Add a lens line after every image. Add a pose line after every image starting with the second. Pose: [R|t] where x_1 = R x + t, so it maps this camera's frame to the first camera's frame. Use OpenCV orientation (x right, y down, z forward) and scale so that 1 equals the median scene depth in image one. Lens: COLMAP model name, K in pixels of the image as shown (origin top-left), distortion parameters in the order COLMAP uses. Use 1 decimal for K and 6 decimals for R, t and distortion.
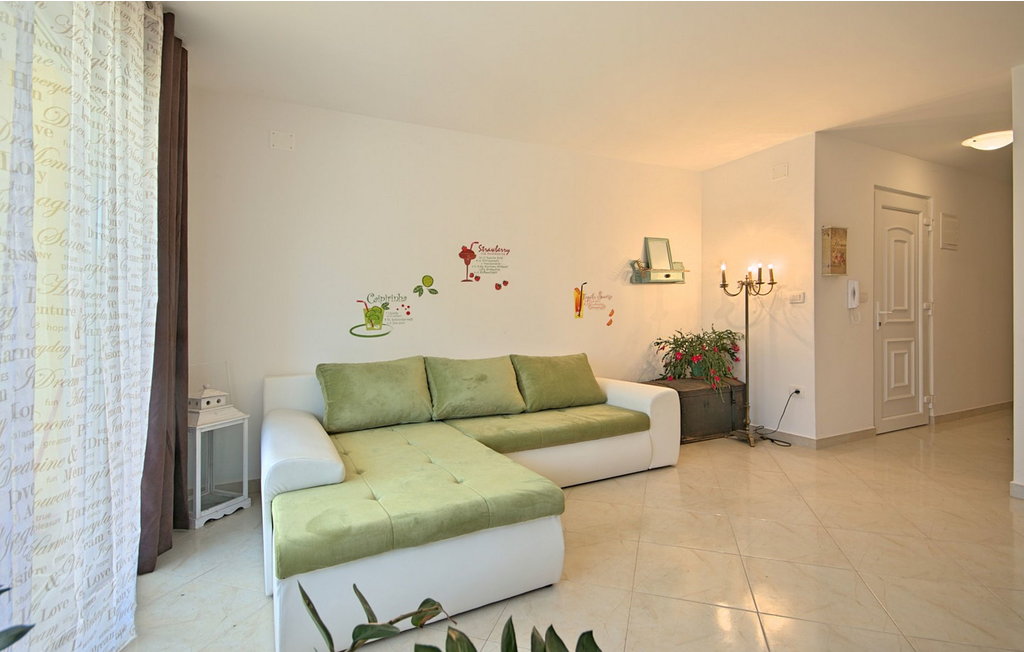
lens RADIAL K [[491.6, 0, 518.3], [0, 491.6, 324.6], [0, 0, 1]] dist [0.010886, -0.009265]
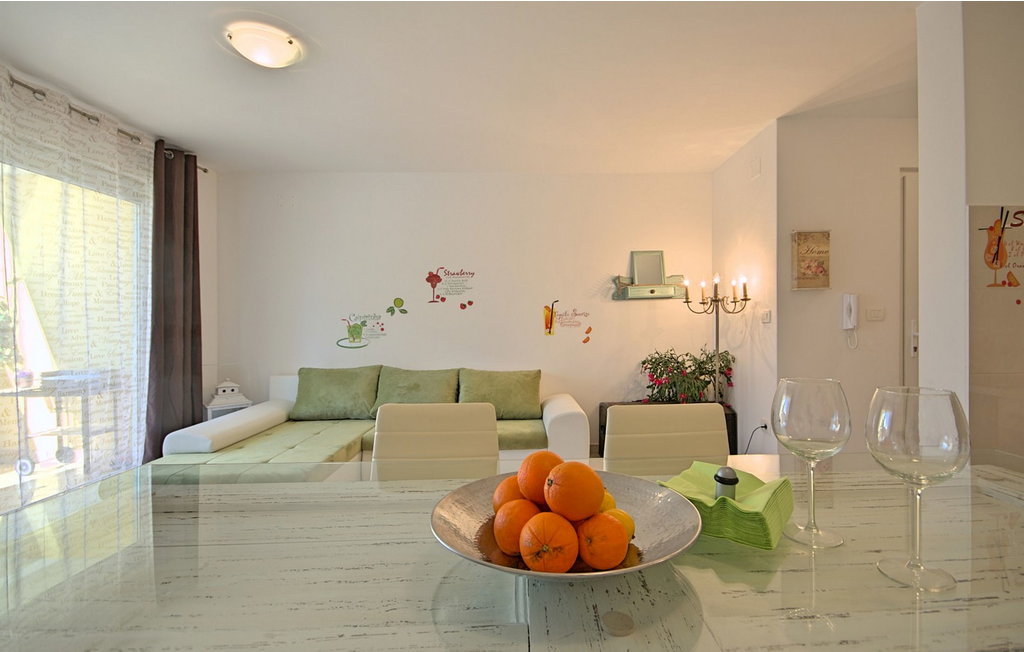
lens RADIAL K [[491.6, 0, 519.2], [0, 491.6, 333.9], [0, 0, 1]] dist [0.010886, -0.009265]
pose [[0.896816, 0.017298, -0.442065, 0.577822], [-0.014935, 0.999850, 0.008825, -0.026433], [0.442151, -0.001312, 0.896940, 0.053344]]
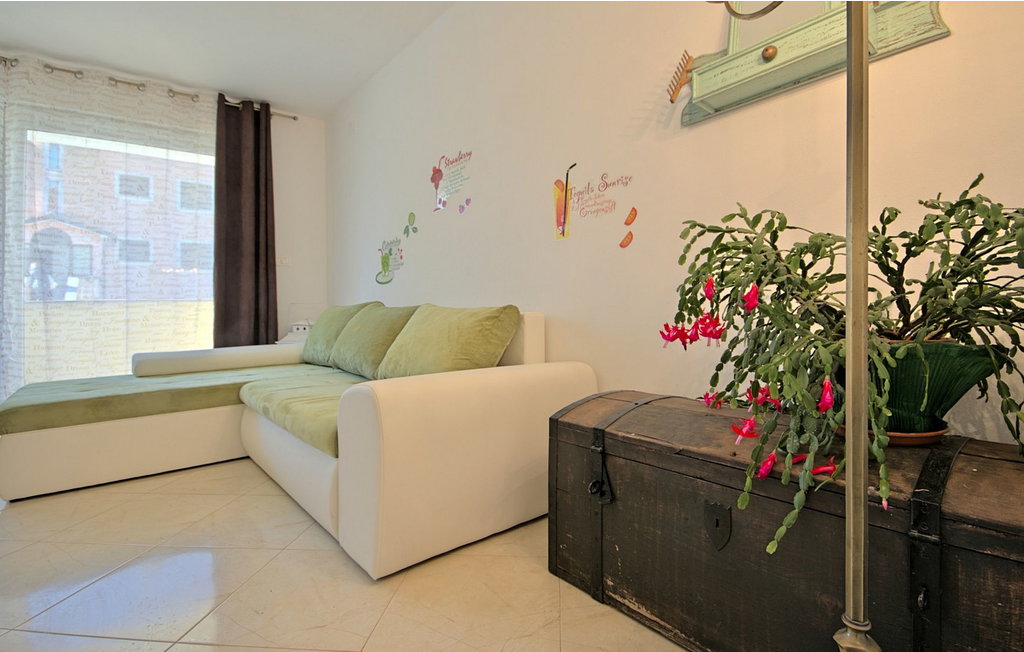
lens RADIAL K [[491.6, 0, 490.7], [0, 491.6, 293.9], [0, 0, 1]] dist [0.010886, -0.009265]
pose [[0.194715, -0.023208, -0.980585, 0.663121], [-0.008417, 0.999644, -0.025331, 0.062443], [0.980824, 0.013186, 0.194450, 0.919669]]
